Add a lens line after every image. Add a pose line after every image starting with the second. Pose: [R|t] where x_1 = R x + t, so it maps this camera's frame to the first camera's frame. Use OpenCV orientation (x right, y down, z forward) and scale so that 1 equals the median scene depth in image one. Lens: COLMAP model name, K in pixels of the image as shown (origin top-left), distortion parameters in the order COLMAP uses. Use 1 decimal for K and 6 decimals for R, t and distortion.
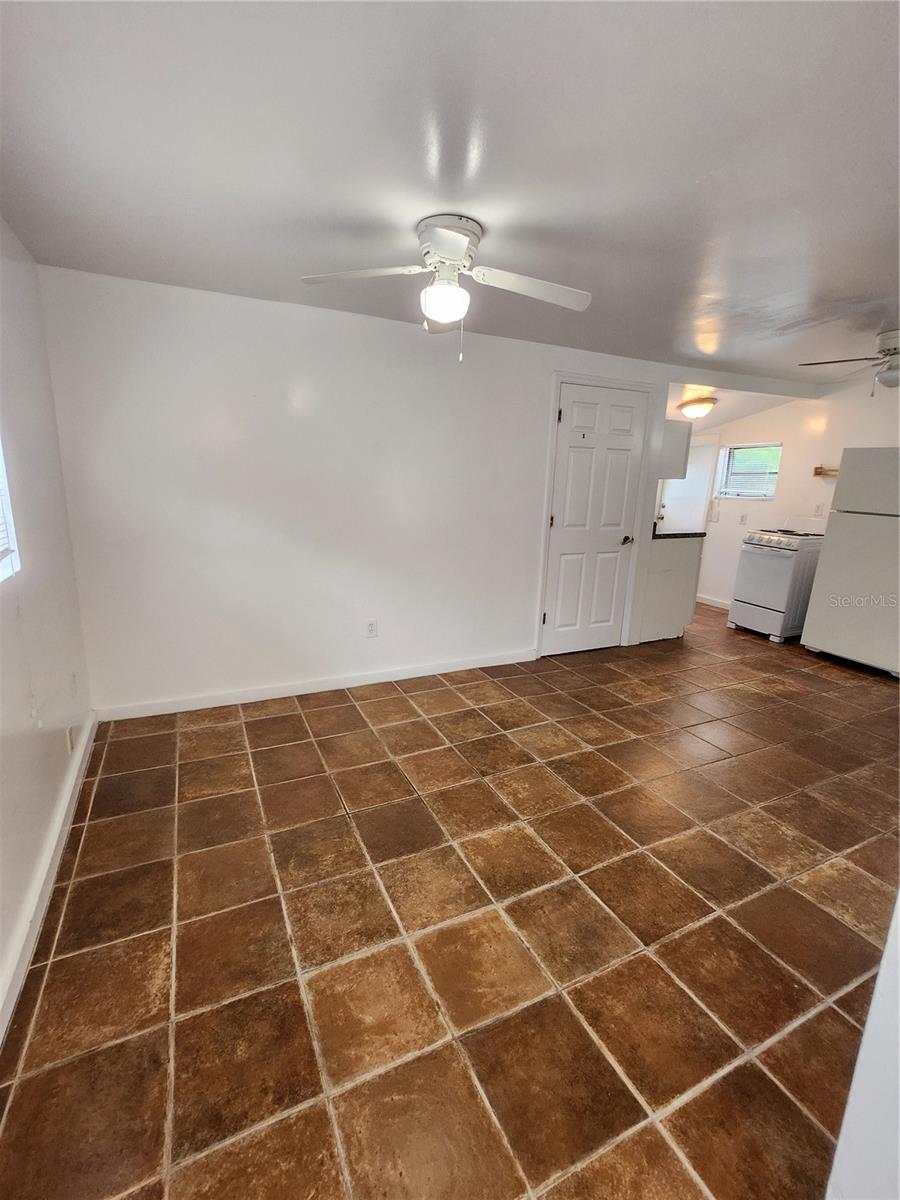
lens RADIAL K [[524.8, 0, 421.6], [0, 524.8, 583.7], [0, 0, 1]] dist [-0.001209, -0.000402]
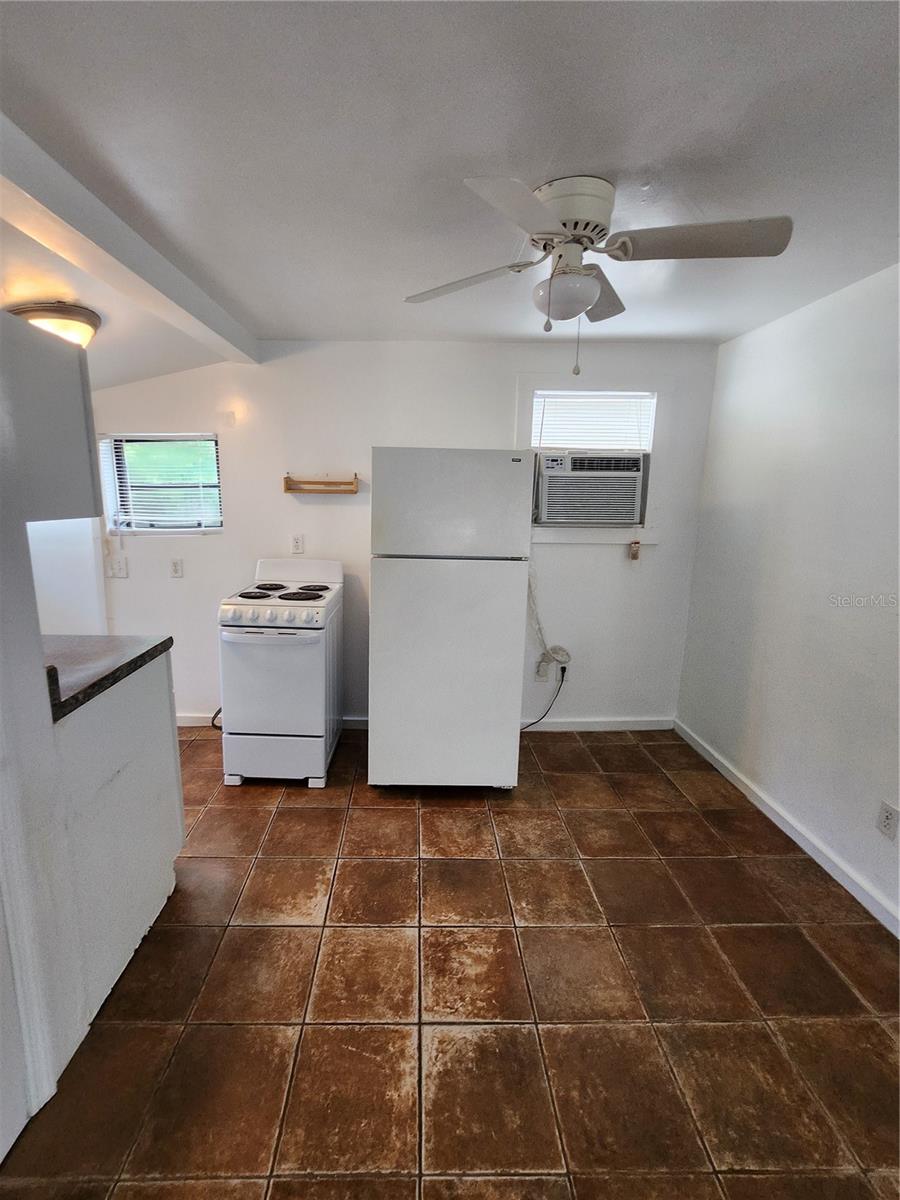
lens RADIAL K [[524.8, 0, 421.6], [0, 524.8, 583.7], [0, 0, 1]] dist [-0.001209, -0.000402]
pose [[0.396247, -0.189135, 0.898452, 0.322921], [0.189806, 0.974289, 0.121389, -0.192155], [-0.898311, 0.122431, 0.421958, 0.812977]]
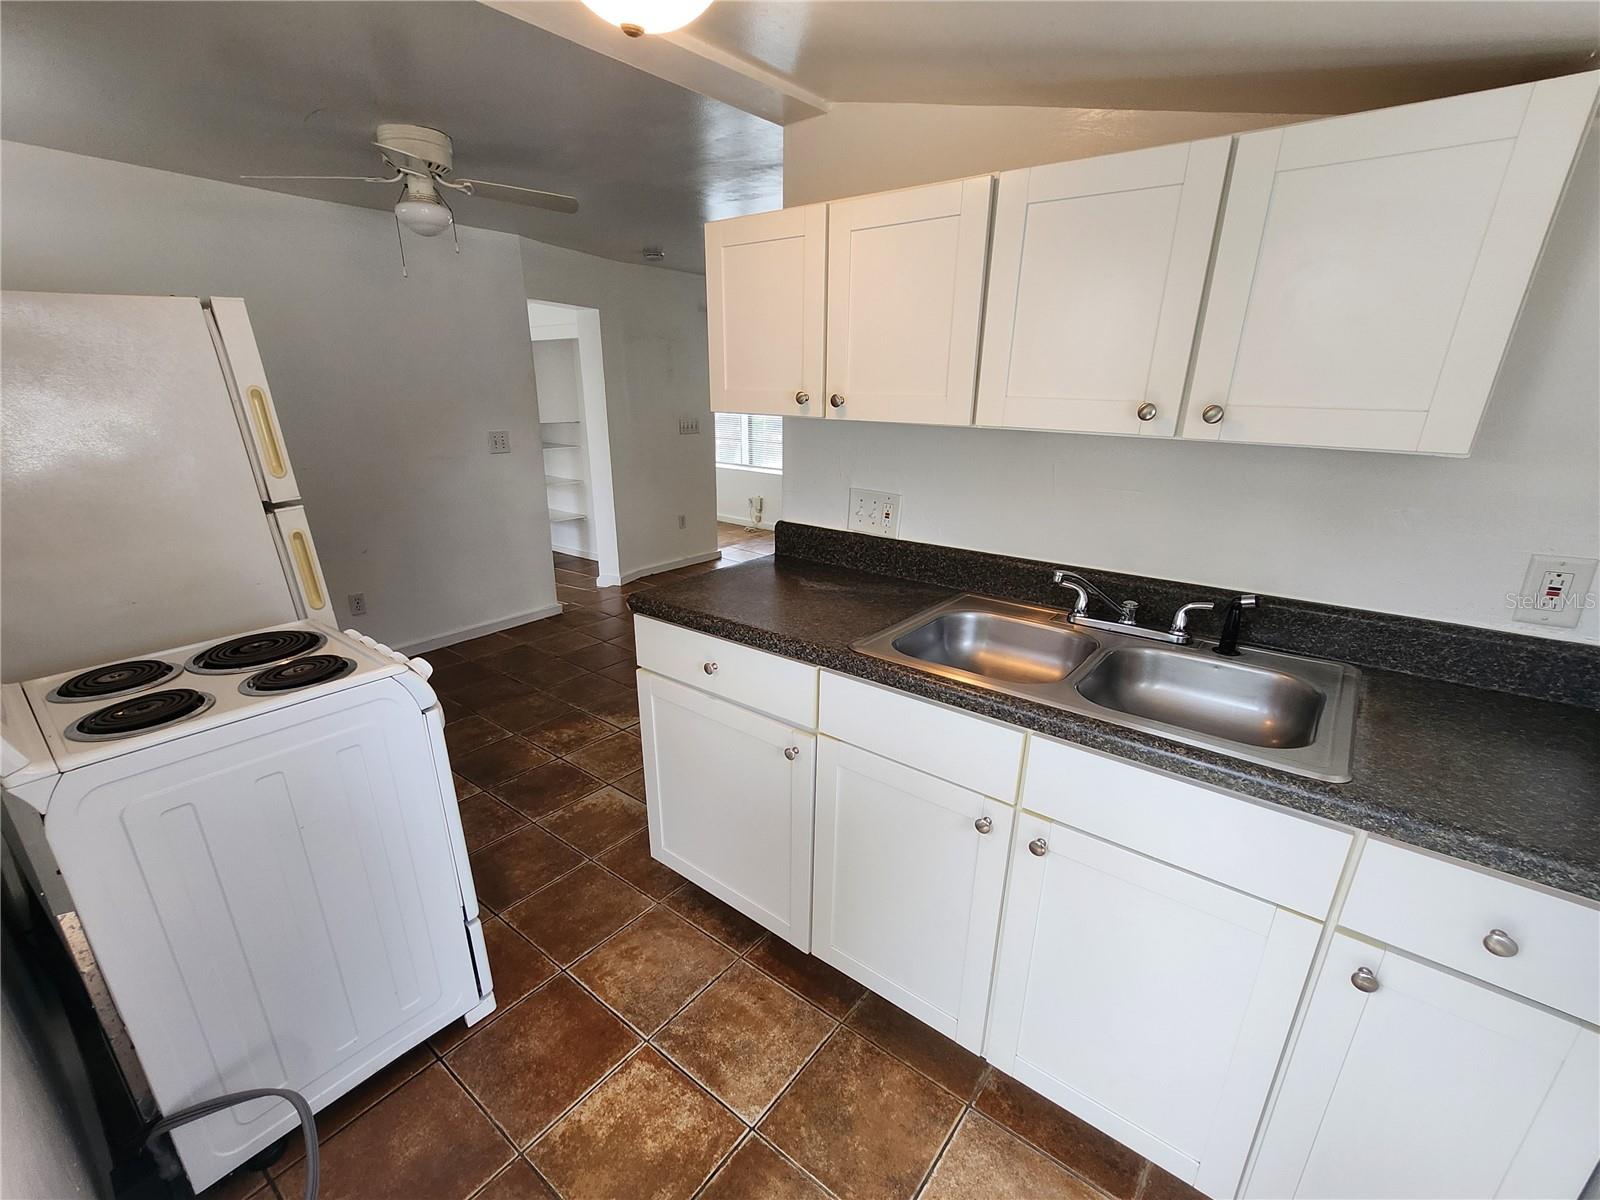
lens RADIAL K [[699.7, 0, 797.6], [0, 699.7, 634.7], [0, 0, 1]] dist [-0.001209, -0.000402]
pose [[-0.882804, 0.126667, -0.452341, 0.815656], [-0.131242, 0.858099, 0.496428, -0.374134], [0.451035, 0.497615, -0.740910, 1.721113]]
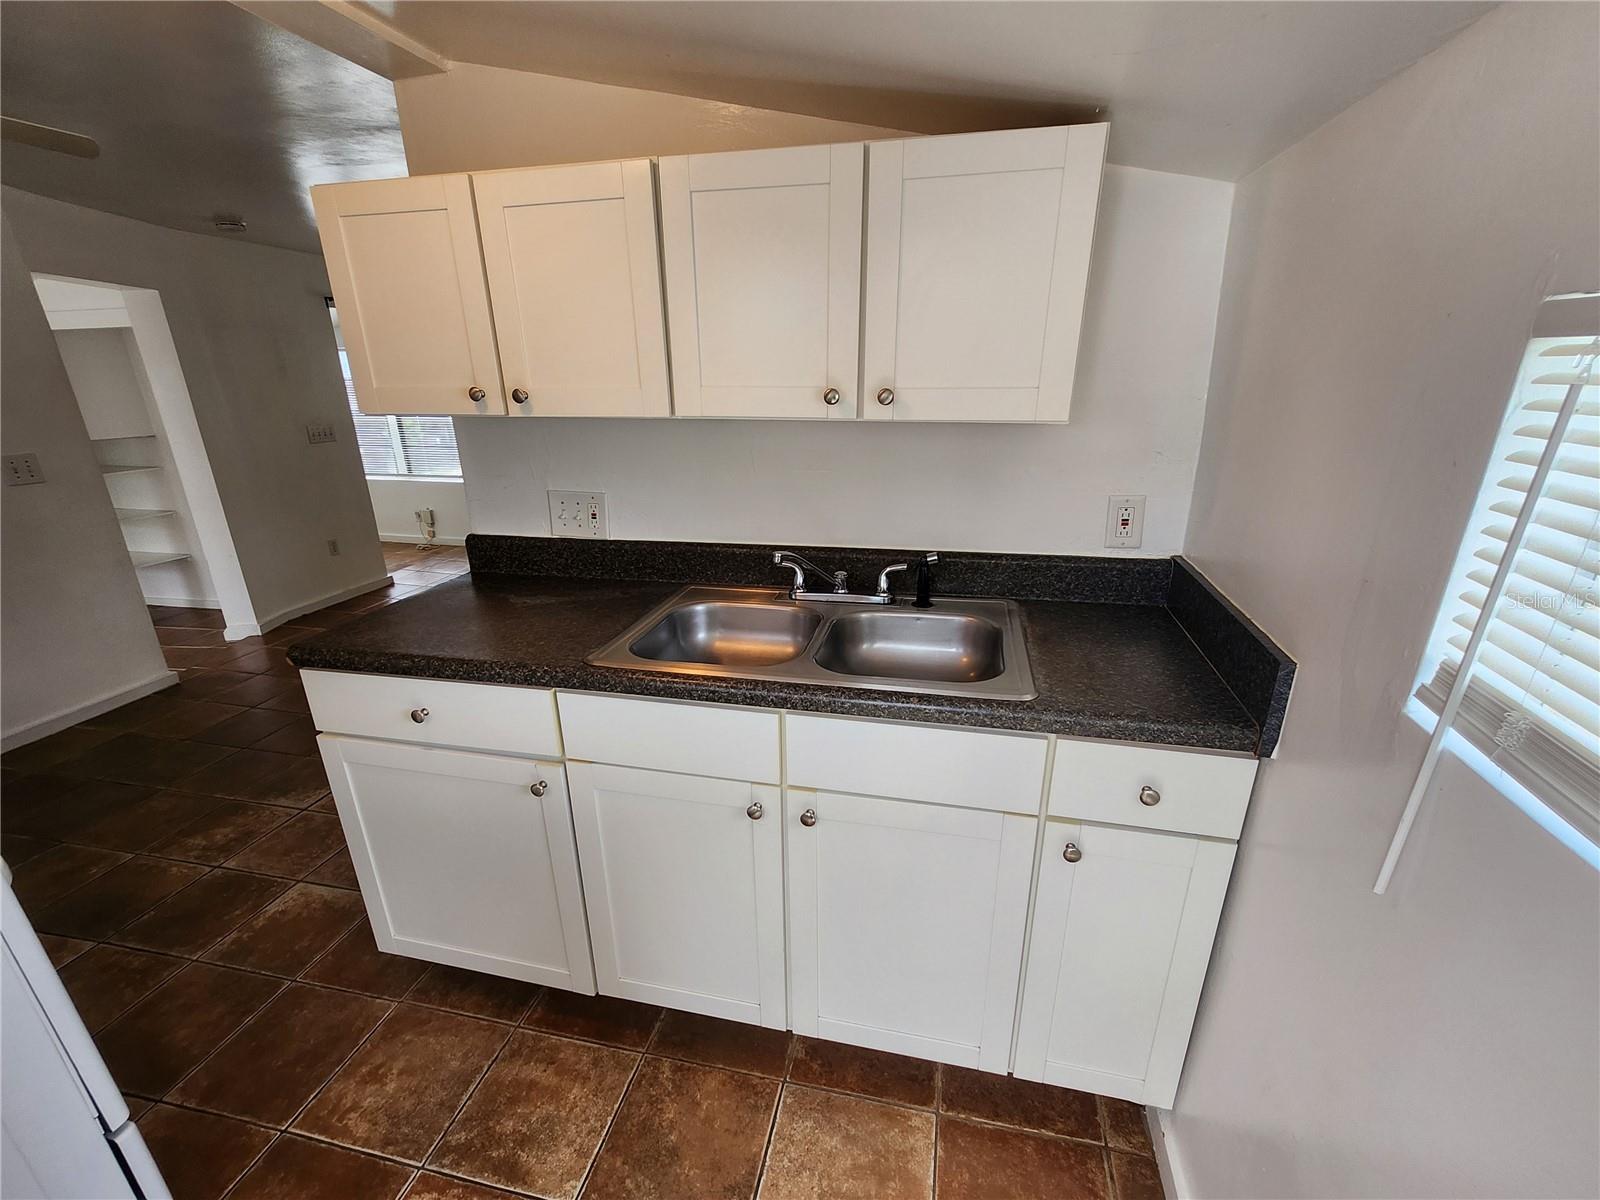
lens RADIAL K [[699.7, 0, 797.6], [0, 699.7, 634.7], [0, 0, 1]] dist [-0.001209, -0.000402]
pose [[-0.598774, 0.262028, -0.756843, 0.819340], [-0.173618, 0.880034, 0.442036, -0.368132], [0.781874, 0.396081, -0.481449, 1.698289]]
